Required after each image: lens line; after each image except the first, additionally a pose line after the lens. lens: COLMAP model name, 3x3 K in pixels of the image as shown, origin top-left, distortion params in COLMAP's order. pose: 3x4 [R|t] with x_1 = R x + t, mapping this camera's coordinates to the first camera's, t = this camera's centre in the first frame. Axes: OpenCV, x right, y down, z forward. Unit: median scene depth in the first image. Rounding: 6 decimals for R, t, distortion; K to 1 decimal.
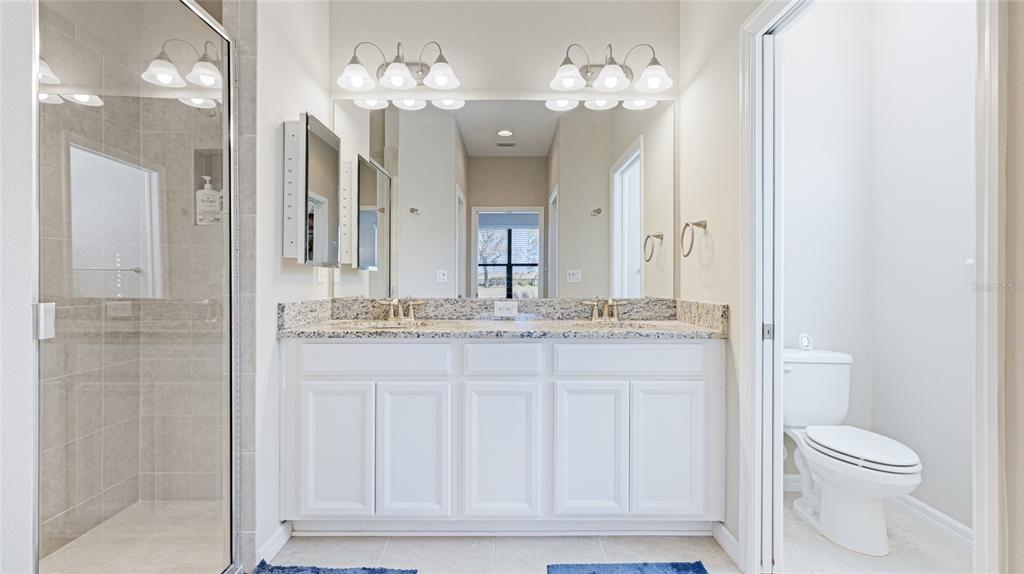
lens RADIAL K [[471.7, 0, 510.0], [0, 471.7, 281.3], [0, 0, 1]] dist [0.022784, -0.002231]
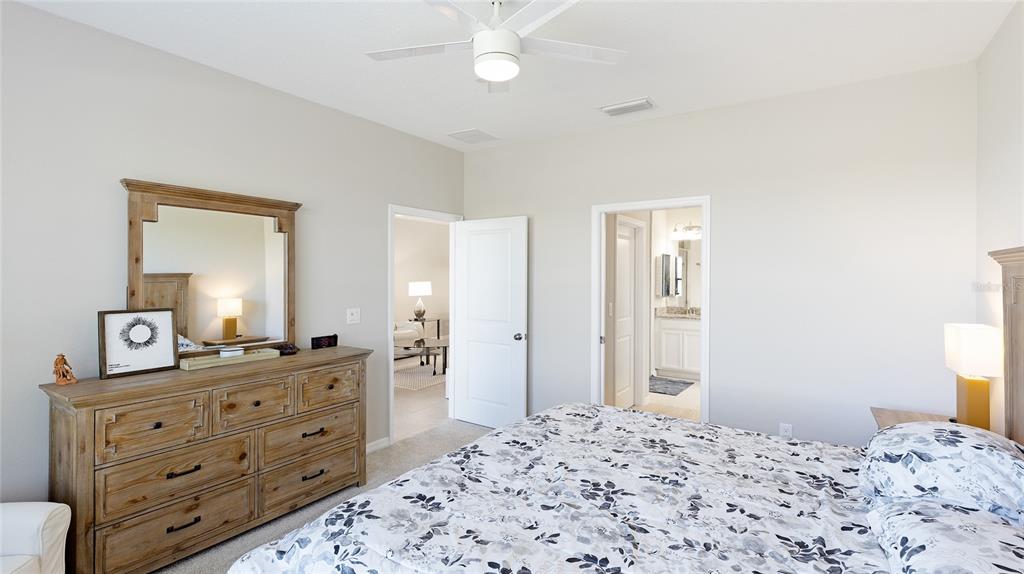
lens RADIAL K [[471.7, 0, 511.1], [0, 471.7, 285.2], [0, 0, 1]] dist [0.022784, -0.002231]
pose [[0.819434, 0.004847, -0.573153, 0.595733], [-0.003302, 0.999988, 0.003736, -0.118977], [0.573164, -0.001169, 0.819440, -2.263709]]
